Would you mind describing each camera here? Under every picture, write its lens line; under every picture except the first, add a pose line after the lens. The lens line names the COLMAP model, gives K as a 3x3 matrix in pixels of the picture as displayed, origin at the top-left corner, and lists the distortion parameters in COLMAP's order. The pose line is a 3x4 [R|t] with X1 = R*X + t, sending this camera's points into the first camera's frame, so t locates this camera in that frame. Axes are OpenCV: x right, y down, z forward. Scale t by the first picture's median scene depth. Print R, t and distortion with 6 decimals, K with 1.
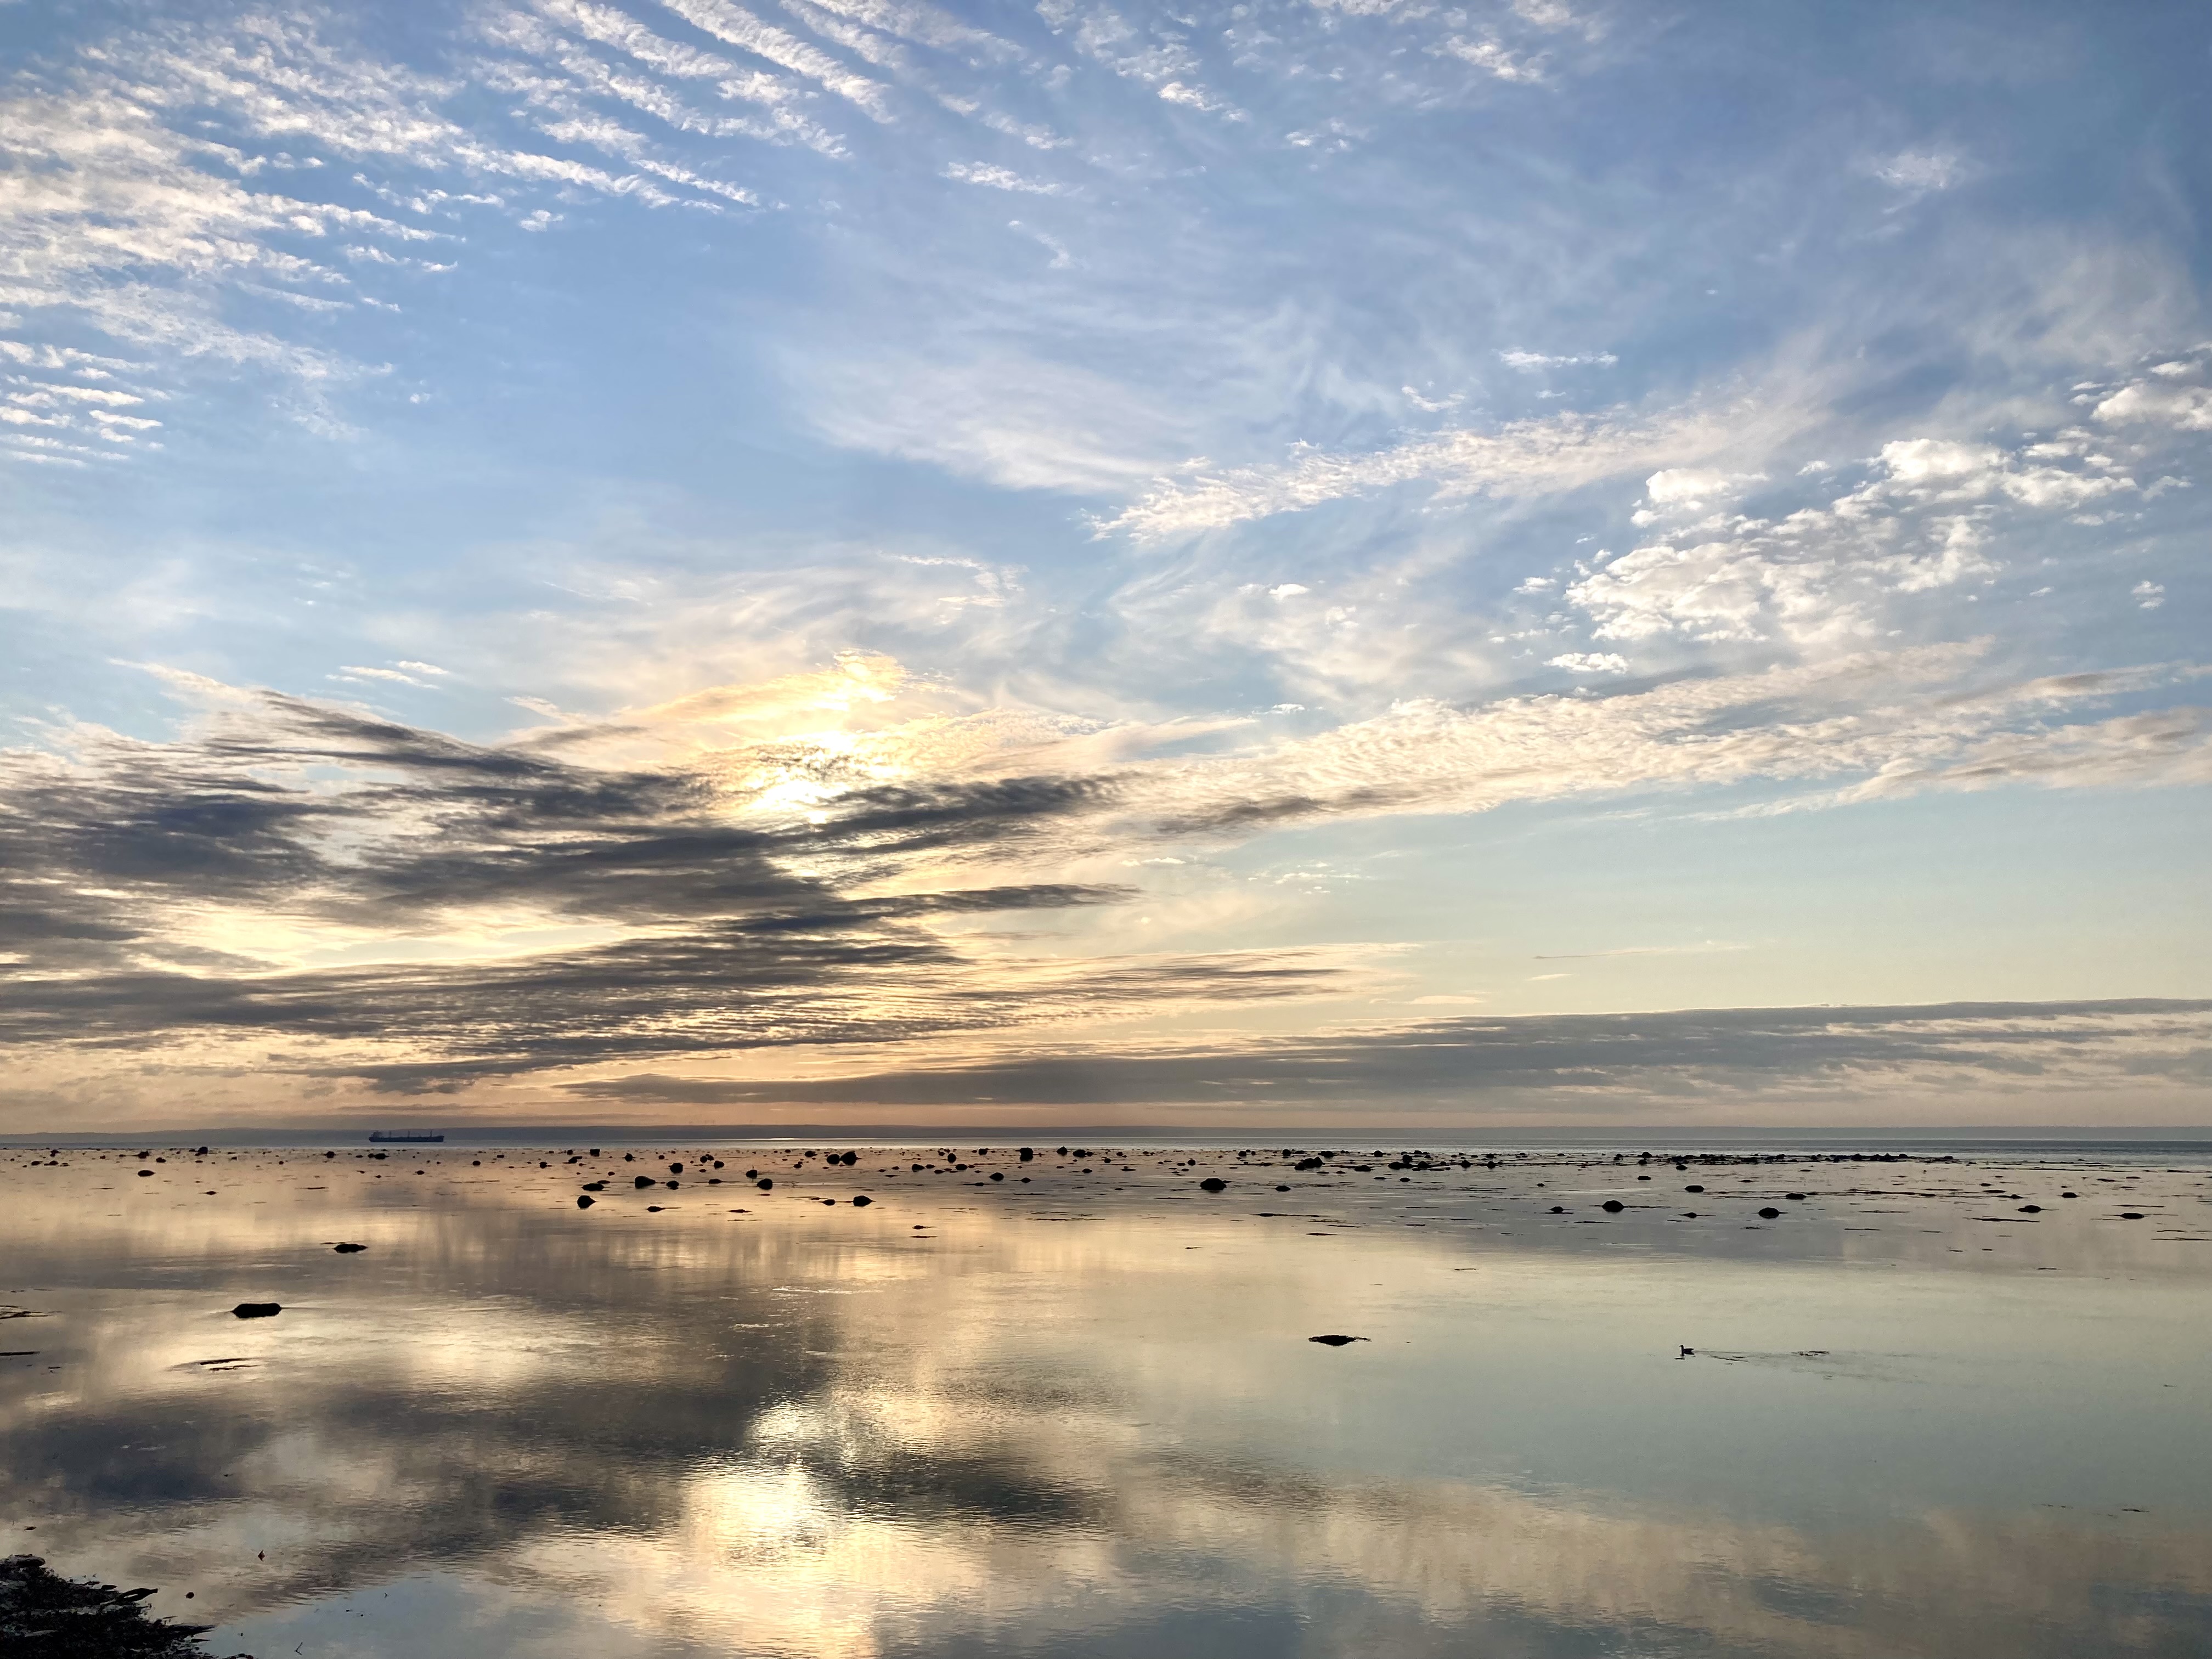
lens RADIAL K [[1813.3, 0, 1106.0], [0, 1813.3, 829.5], [0, 0, 1]] dist [-0.001935, -0.008089]
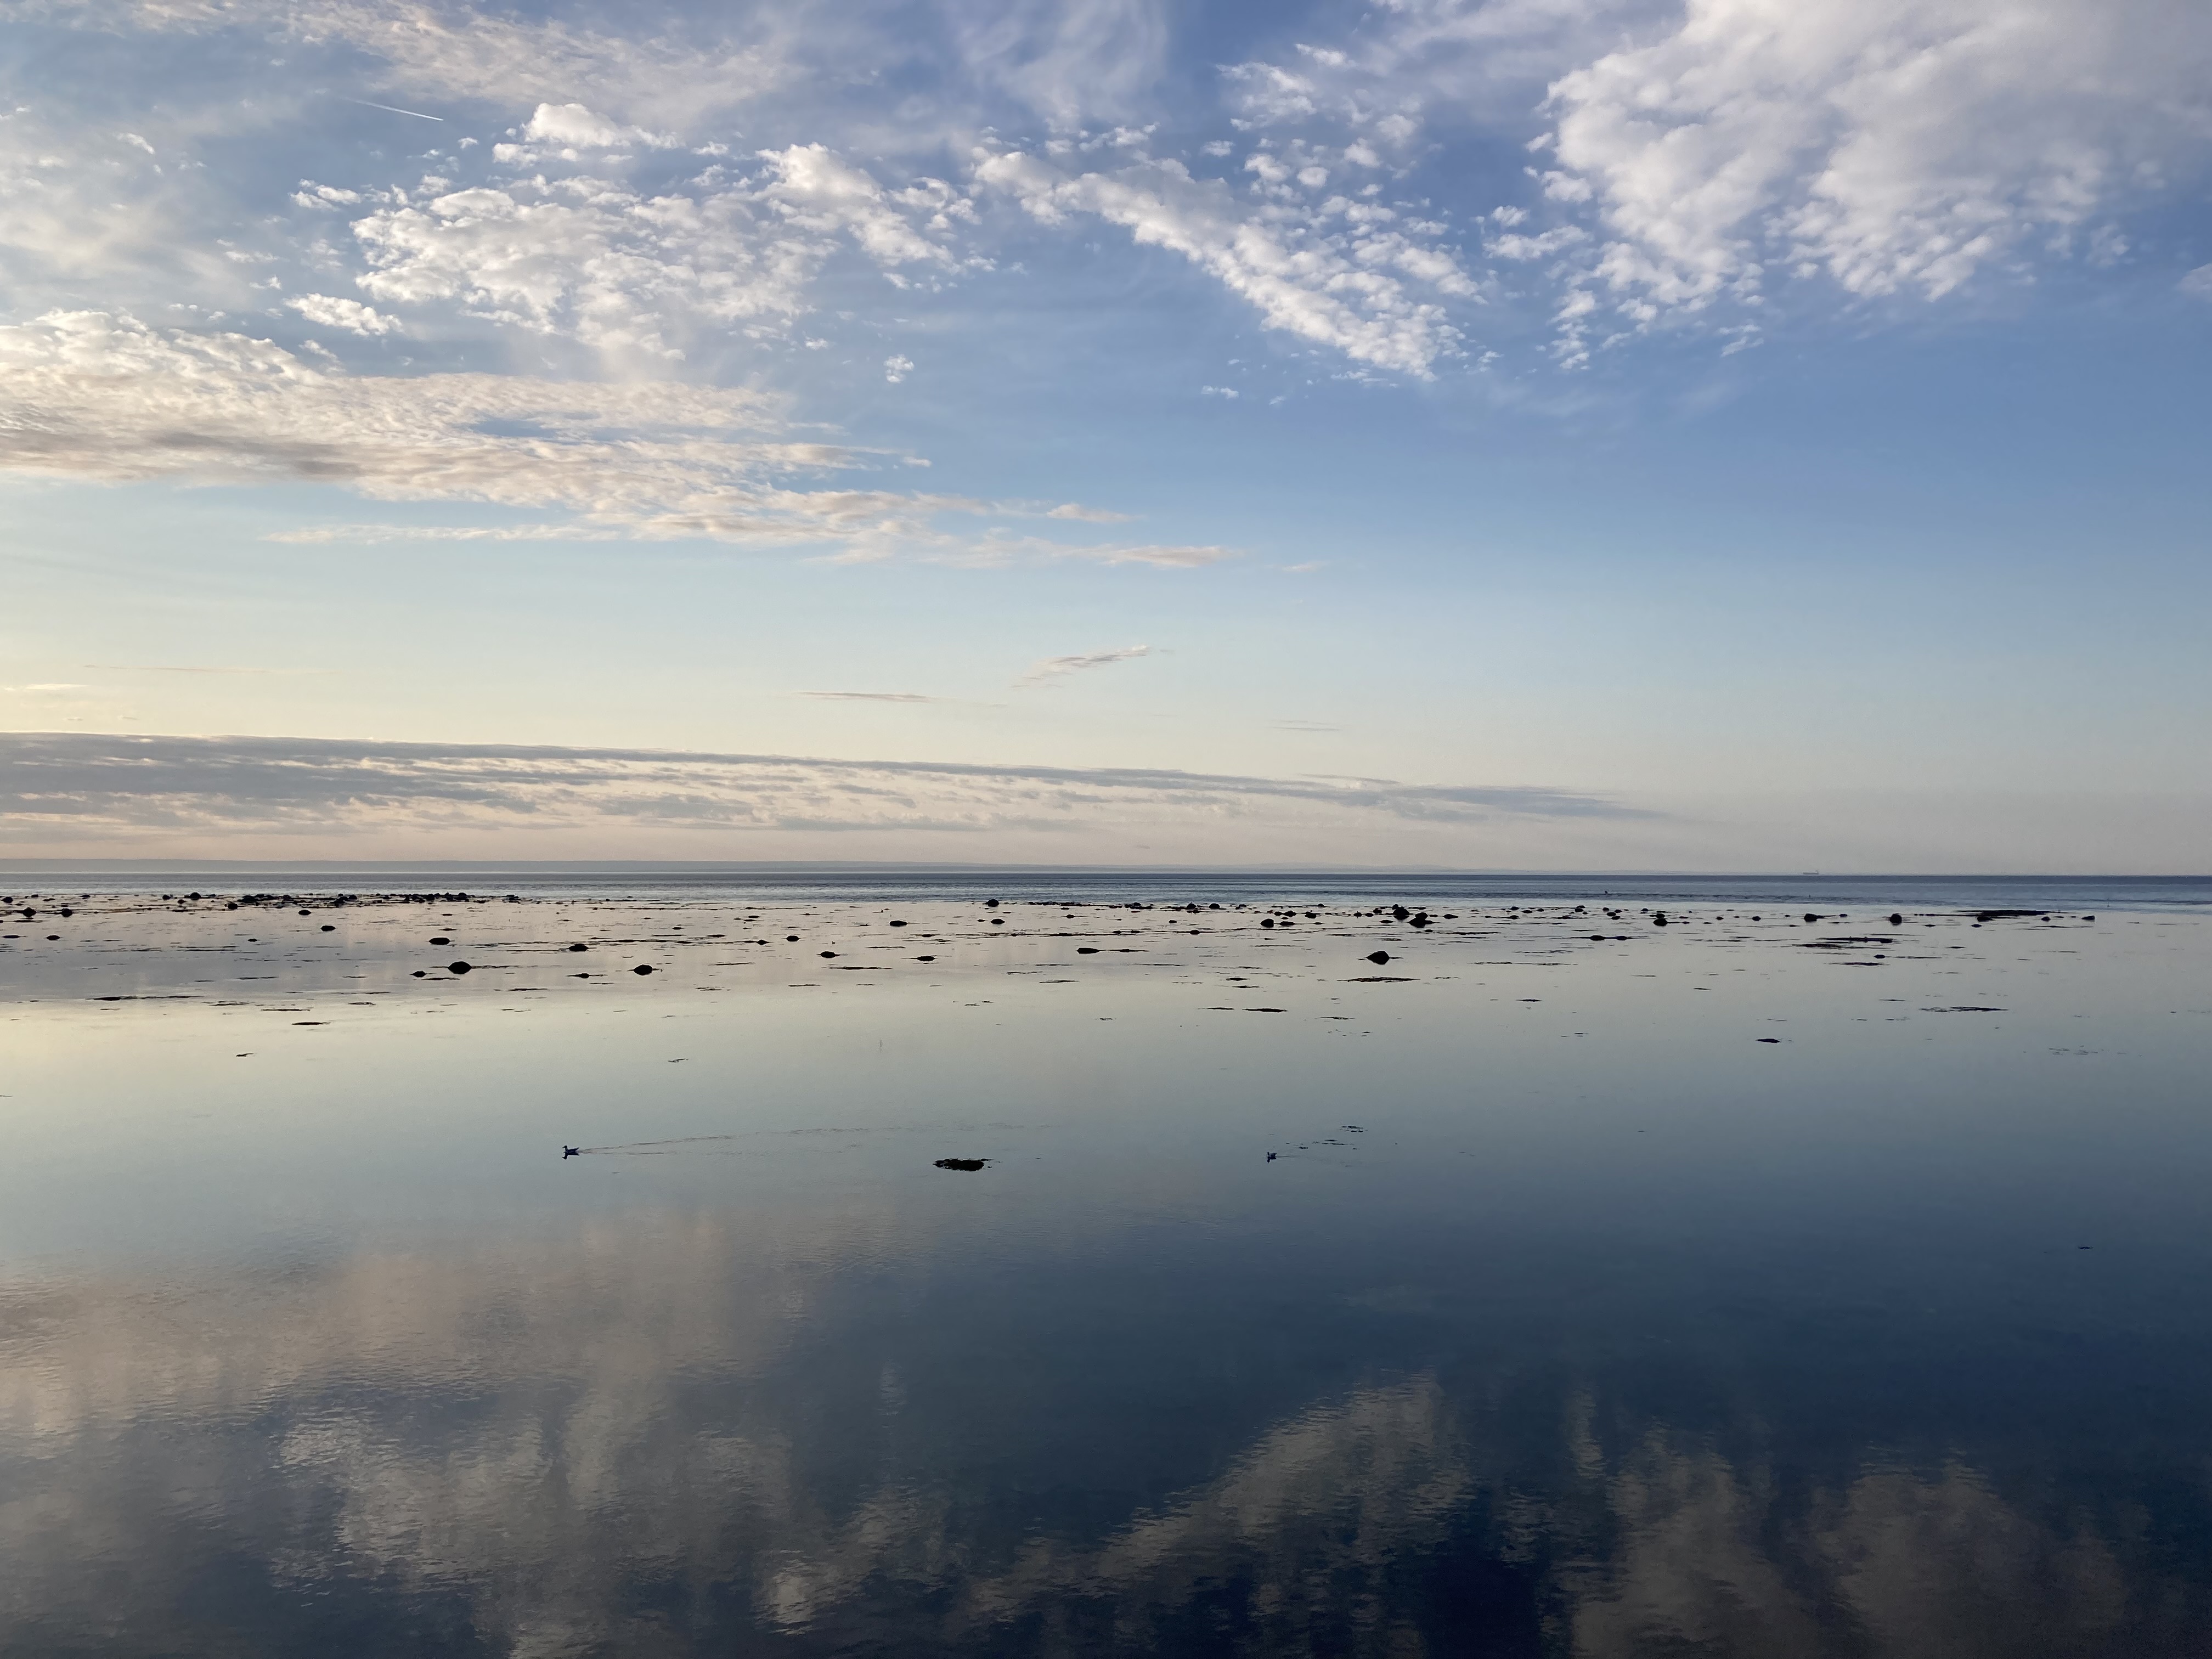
lens RADIAL K [[1813.3, 0, 1106.0], [0, 1813.3, 829.5], [0, 0, 1]] dist [-0.001935, -0.008089]
pose [[0.676956, 0.016467, 0.735839, -0.069768], [-0.122732, 0.988278, 0.090794, 0.015478], [-0.725718, -0.151774, 0.671042, 0.097369]]
